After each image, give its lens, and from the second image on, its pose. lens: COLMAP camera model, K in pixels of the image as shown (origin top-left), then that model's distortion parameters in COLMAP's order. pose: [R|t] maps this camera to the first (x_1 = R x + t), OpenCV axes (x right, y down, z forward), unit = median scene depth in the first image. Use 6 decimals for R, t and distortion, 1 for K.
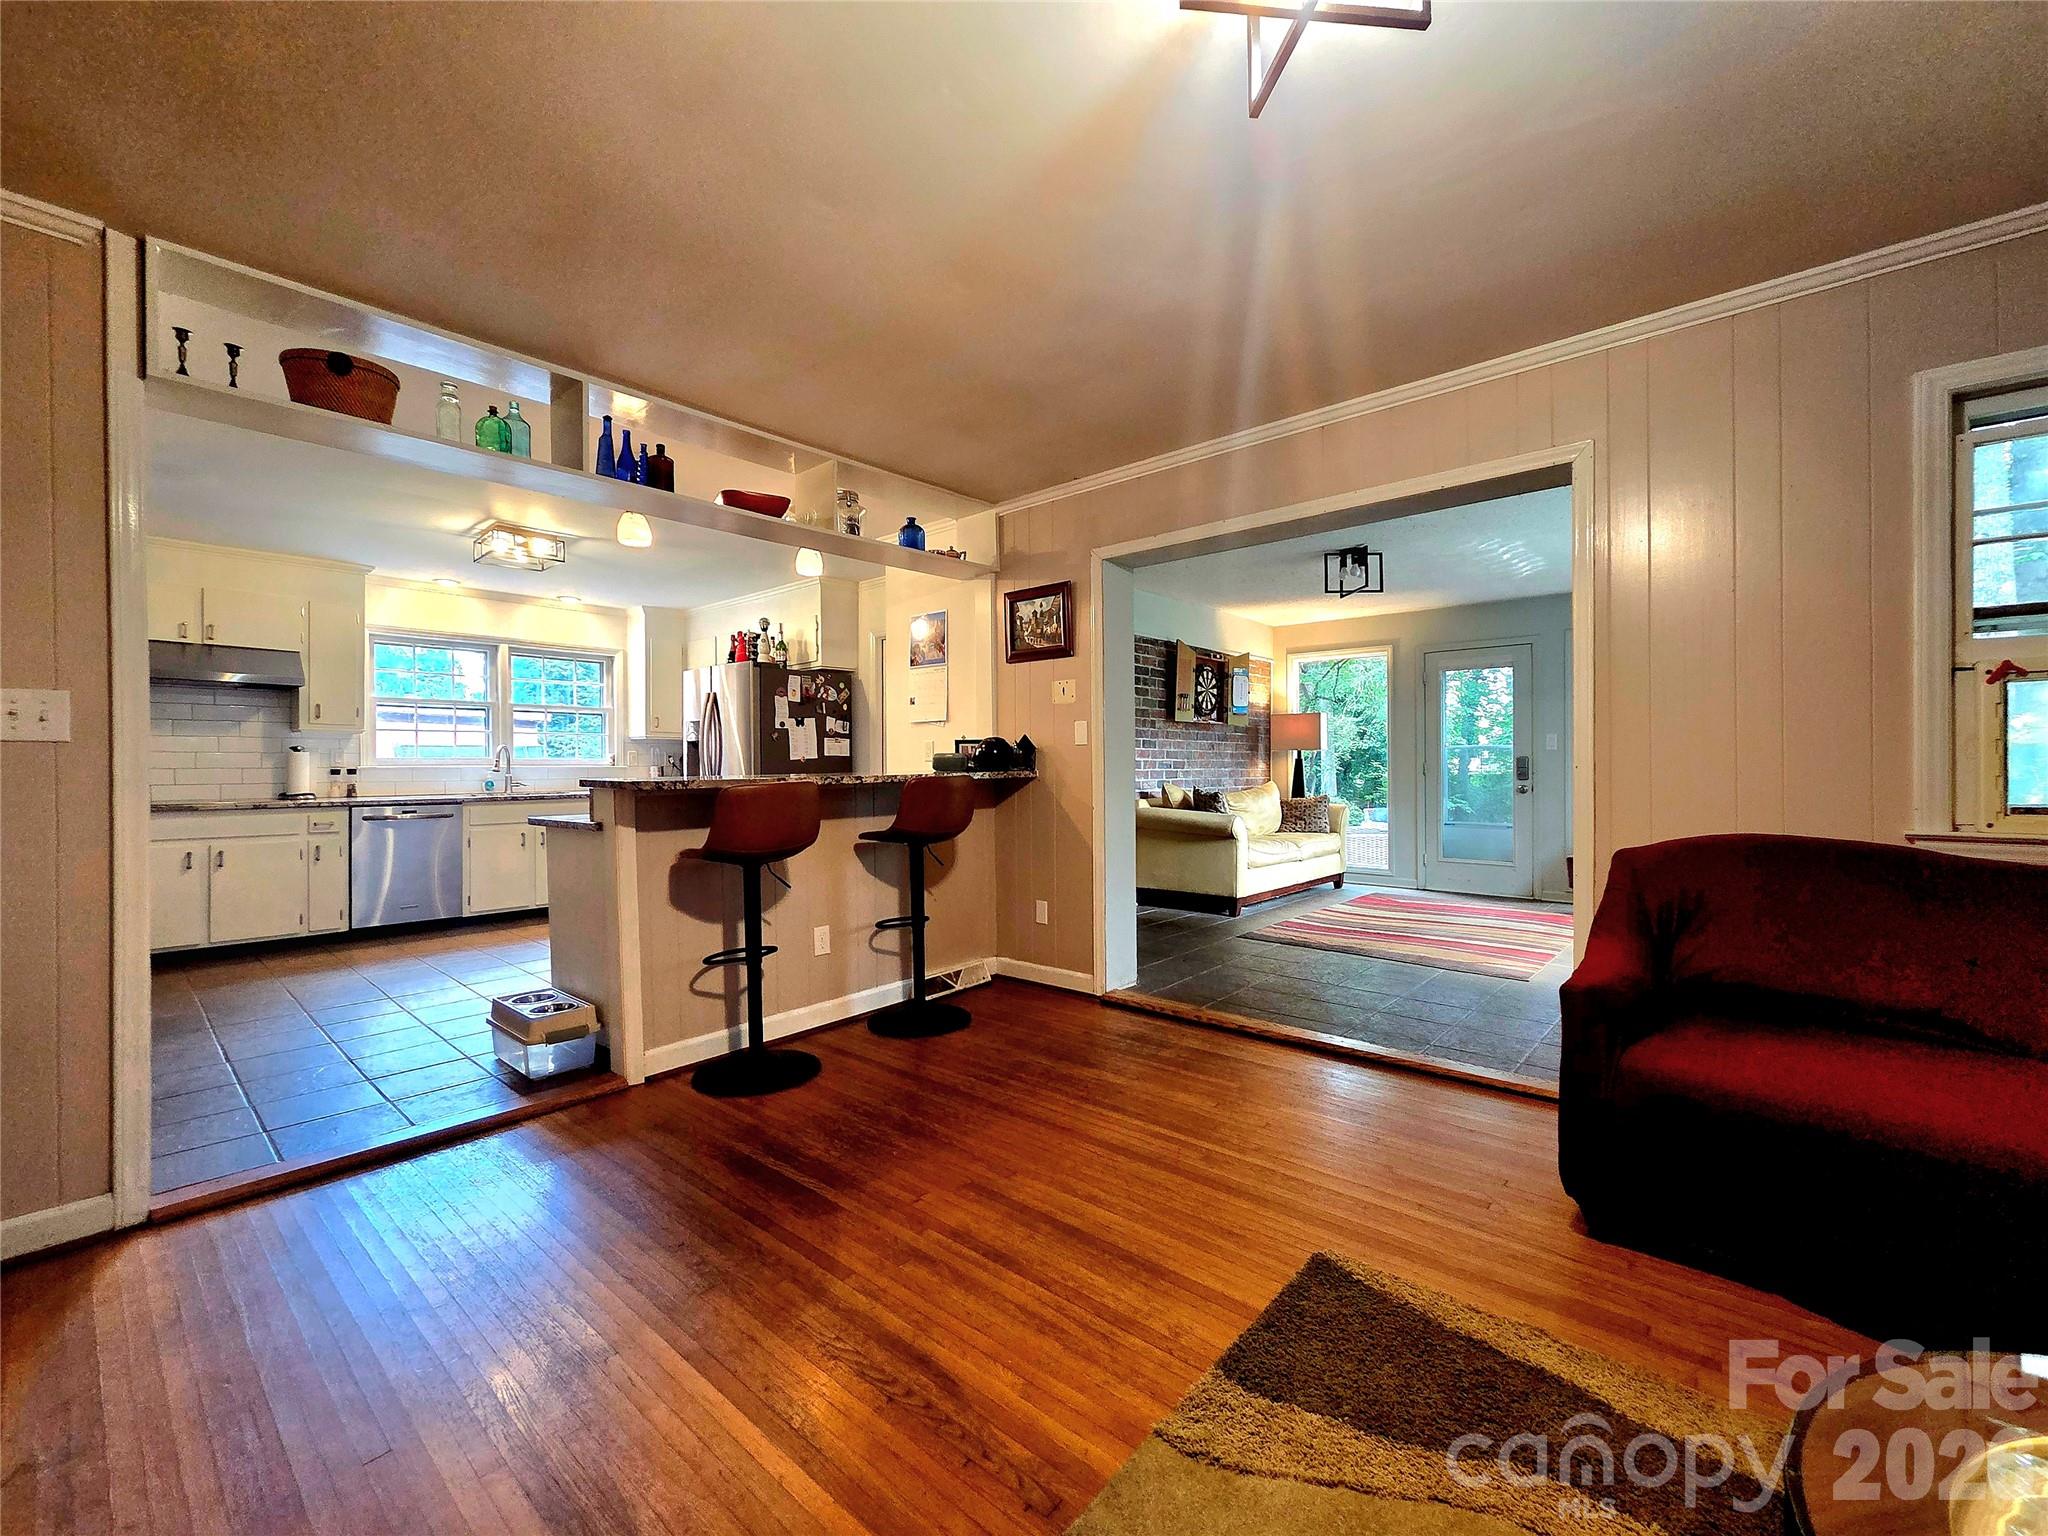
lens RADIAL K [[835.1, 0, 1024.9], [0, 835.1, 777.7], [0, 0, 1]] dist [0.002368, -0.000028]
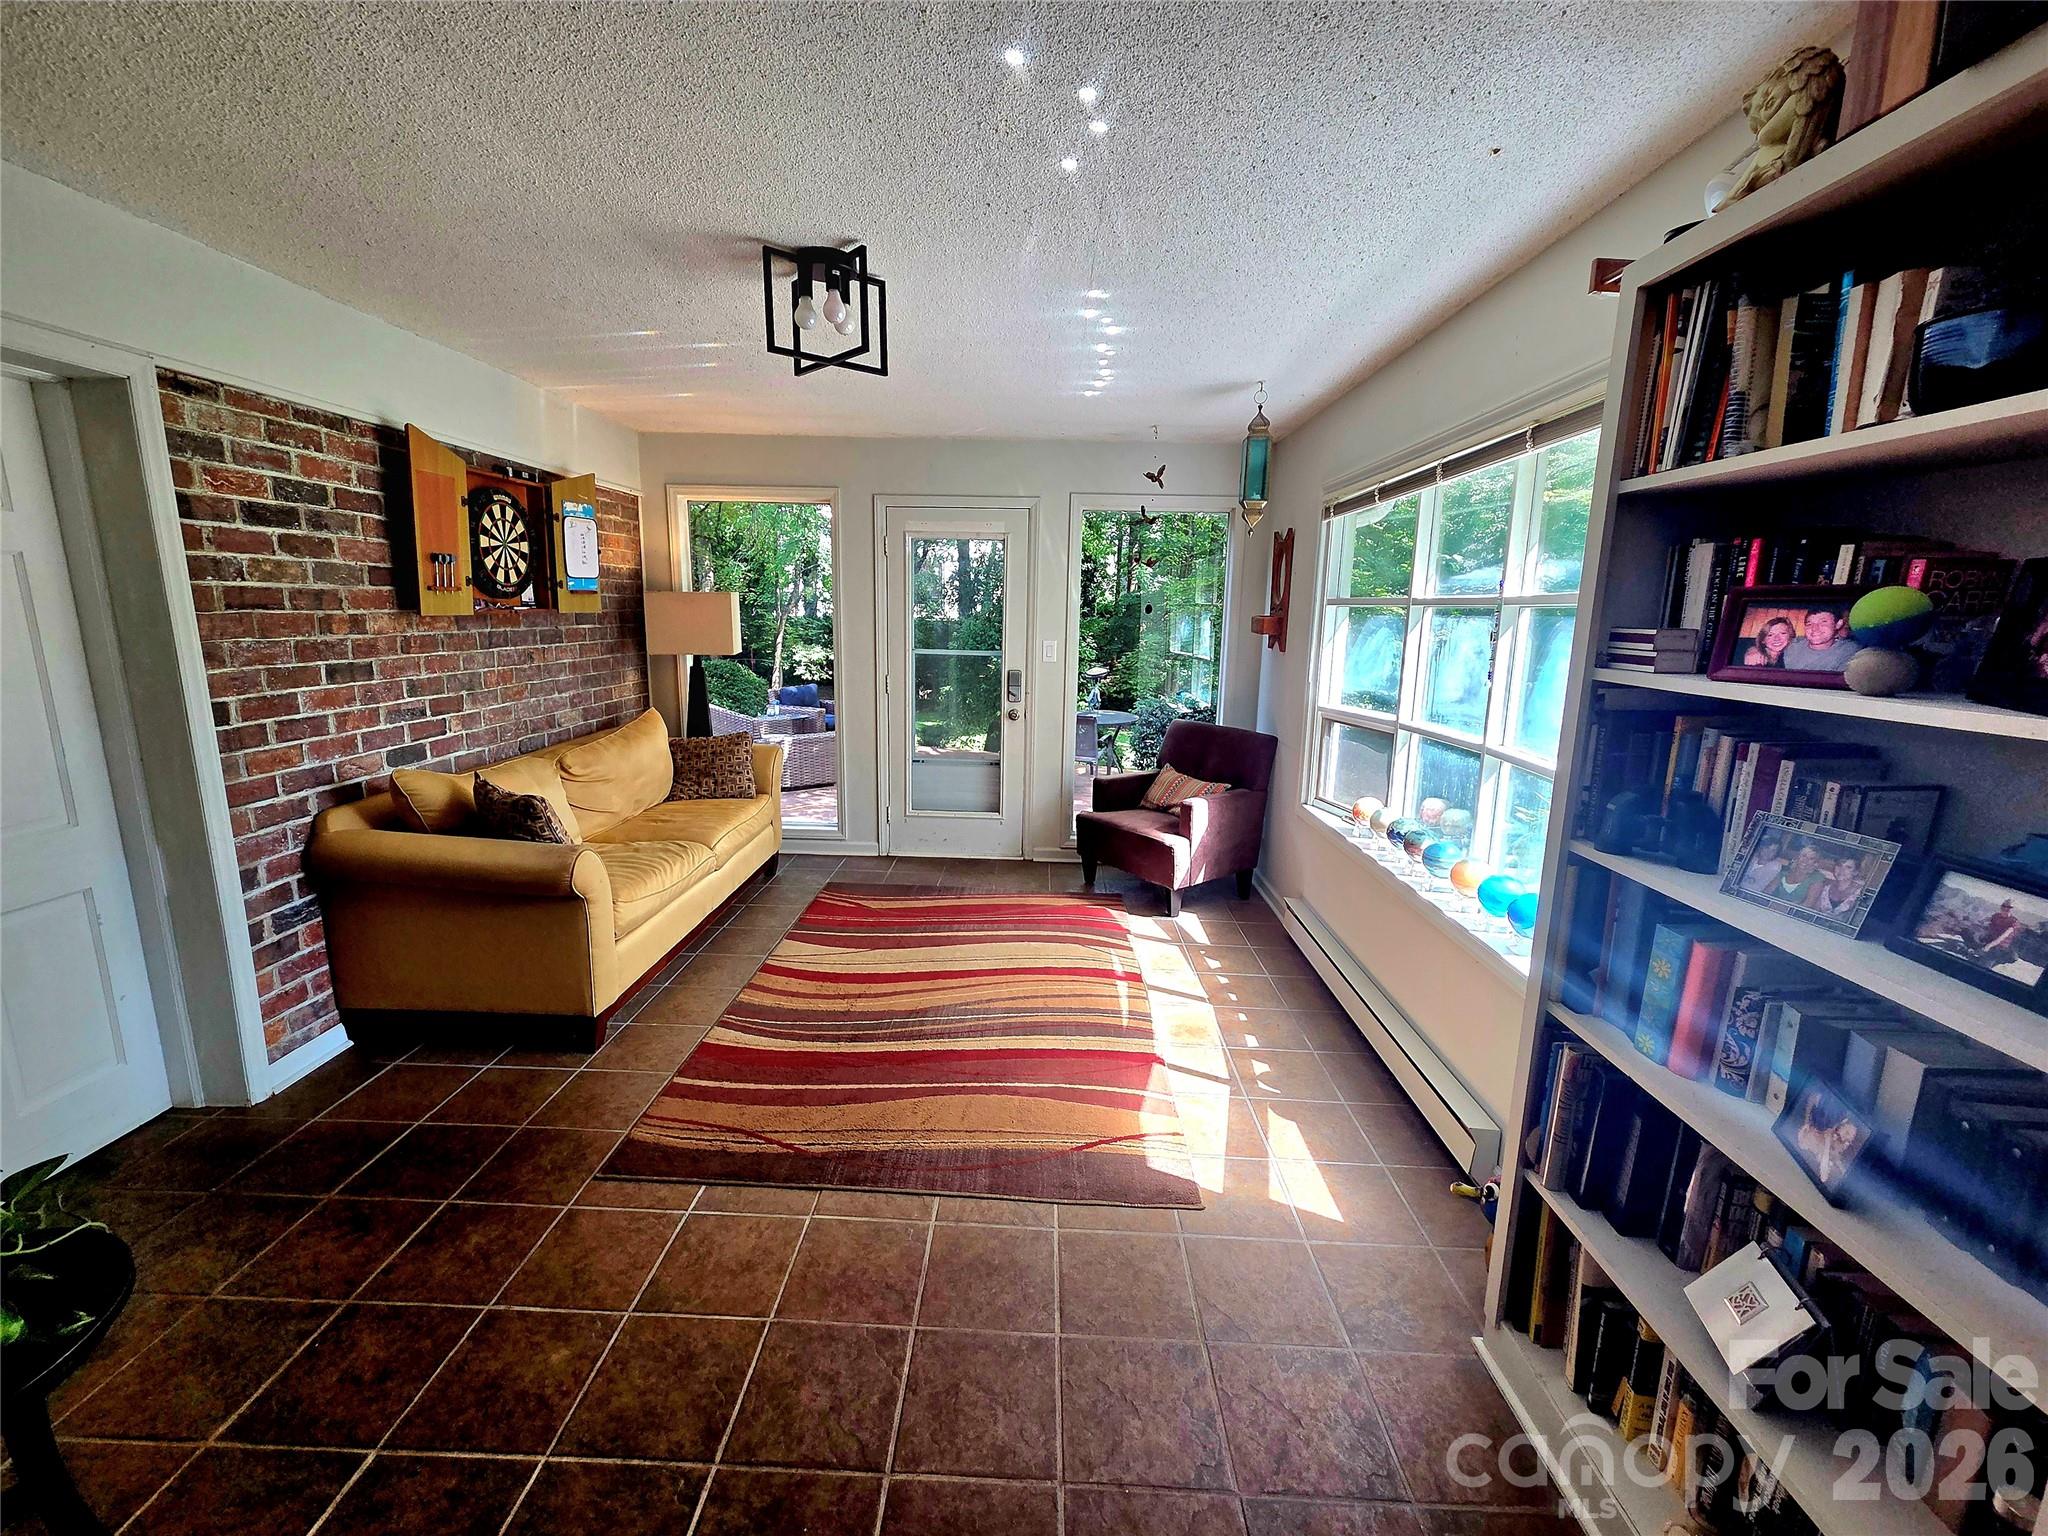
lens RADIAL K [[835.1, 0, 1006.6], [0, 835.1, 759.4], [0, 0, 1]] dist [0.002368, -0.000028]
pose [[0.771555, -0.099219, 0.628378, 0.210489], [-0.012788, 0.985144, 0.171254, -0.115603], [-0.636034, -0.140168, 0.758824, 0.716371]]
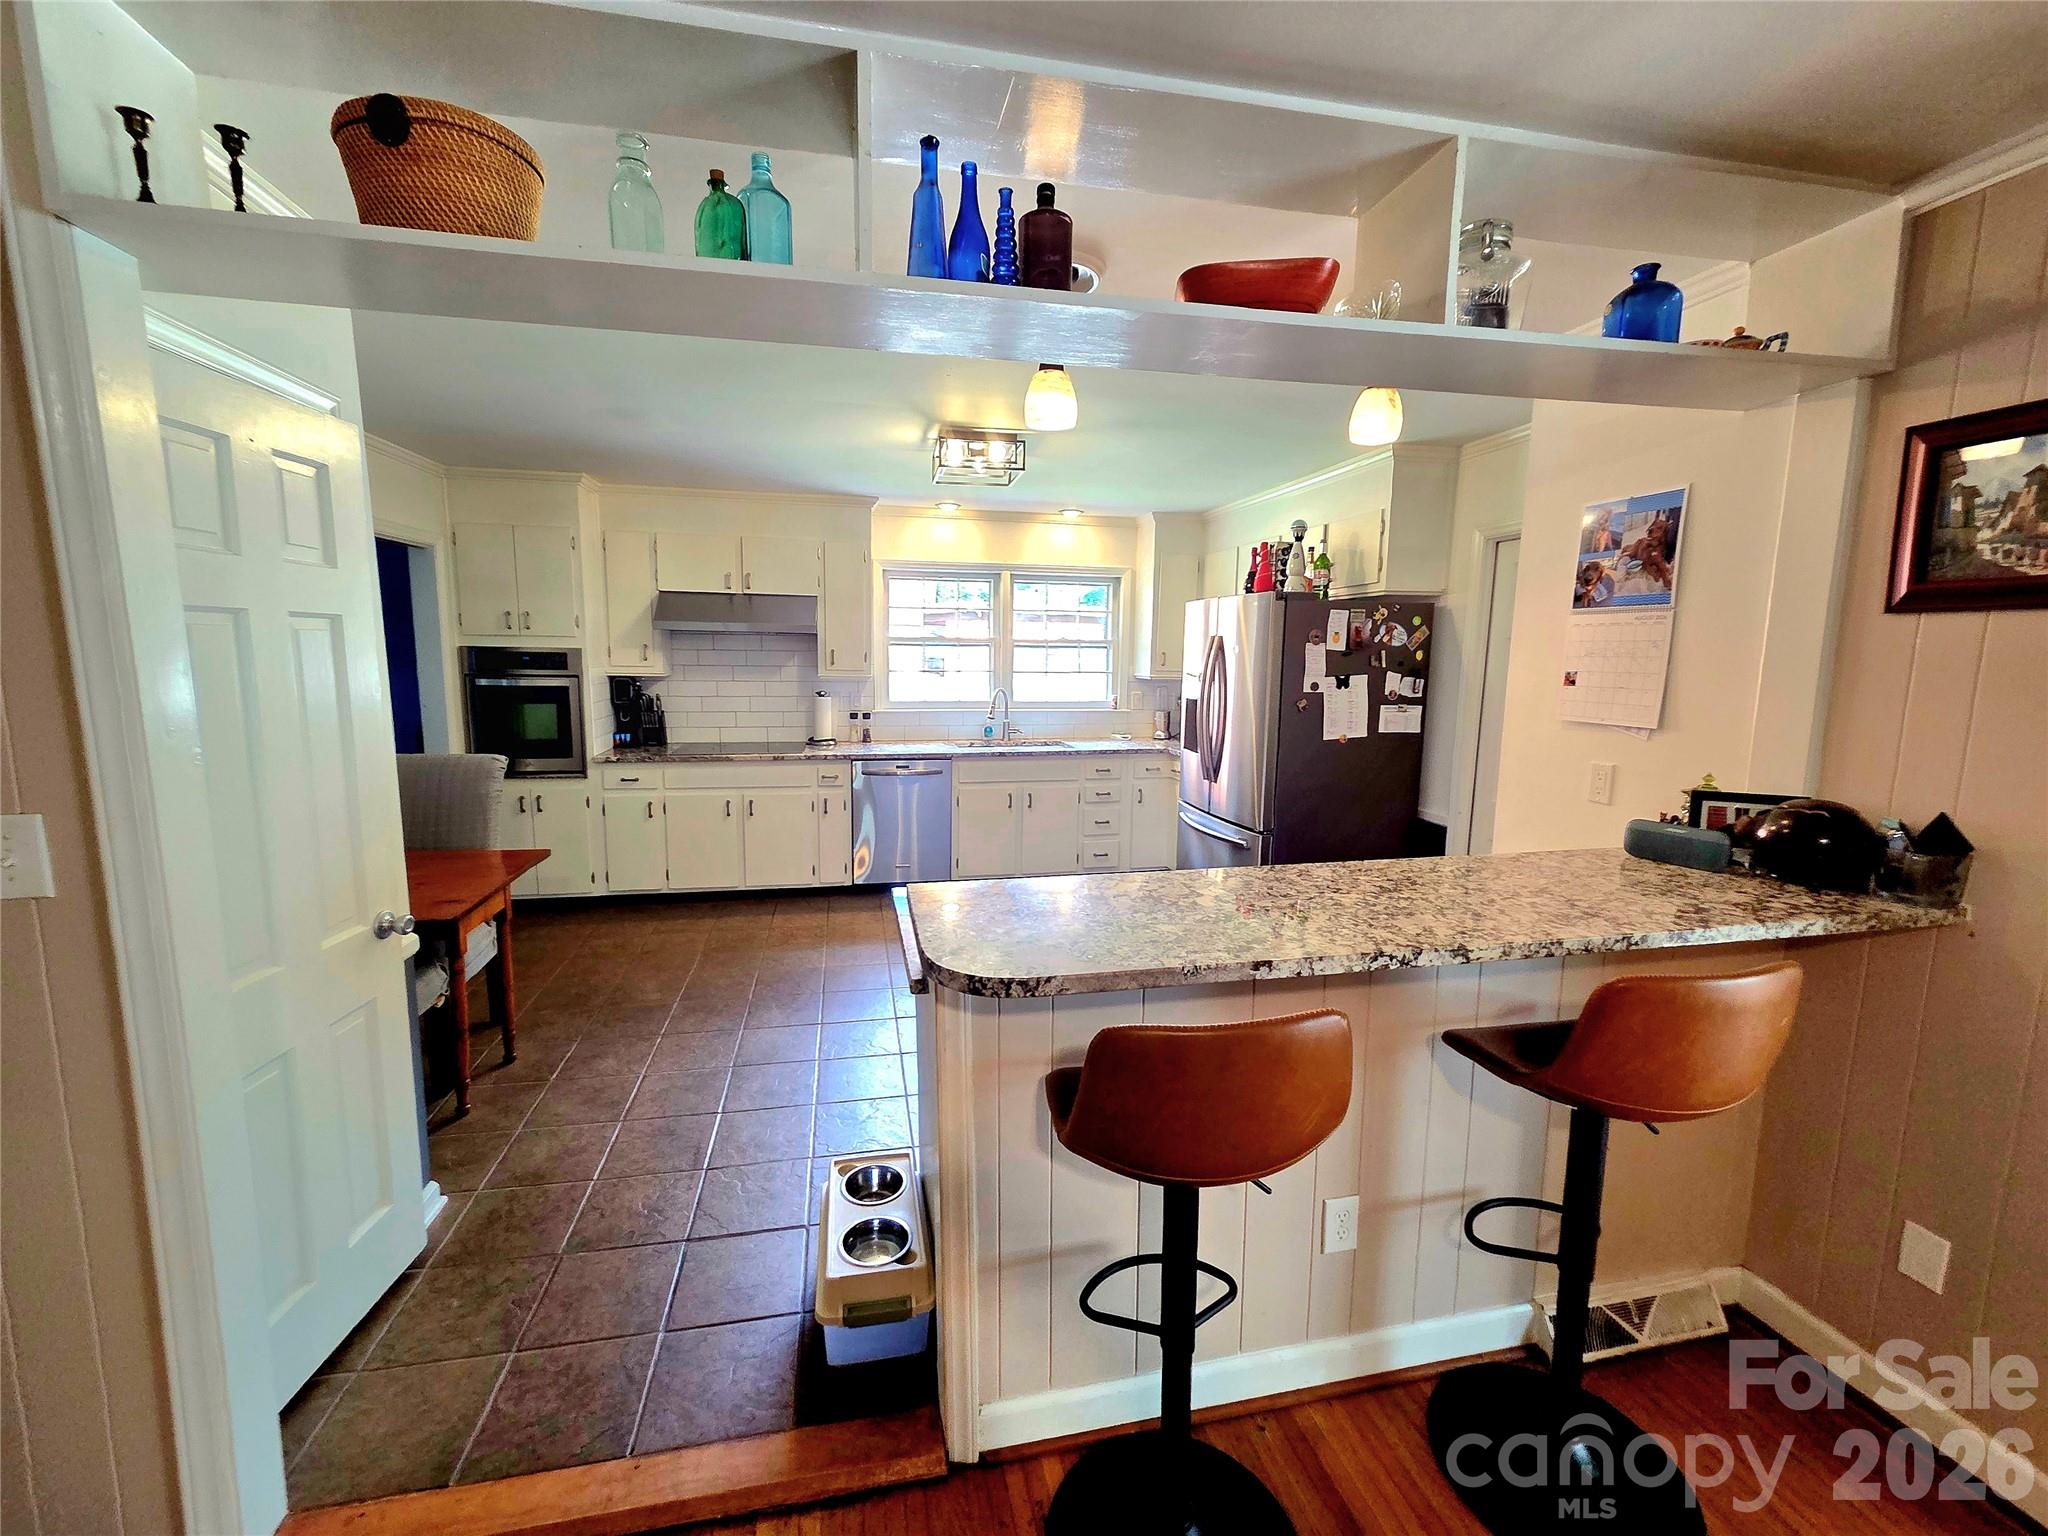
lens RADIAL K [[835.1, 0, 1027.2], [0, 835.1, 769.7], [0, 0, 1]] dist [0.002368, -0.000028]
pose [[0.807039, 0.096597, -0.582544, -0.114009], [-0.022443, 0.990834, 0.133207, -0.110491], [0.590072, -0.094429, 0.801809, 0.453553]]
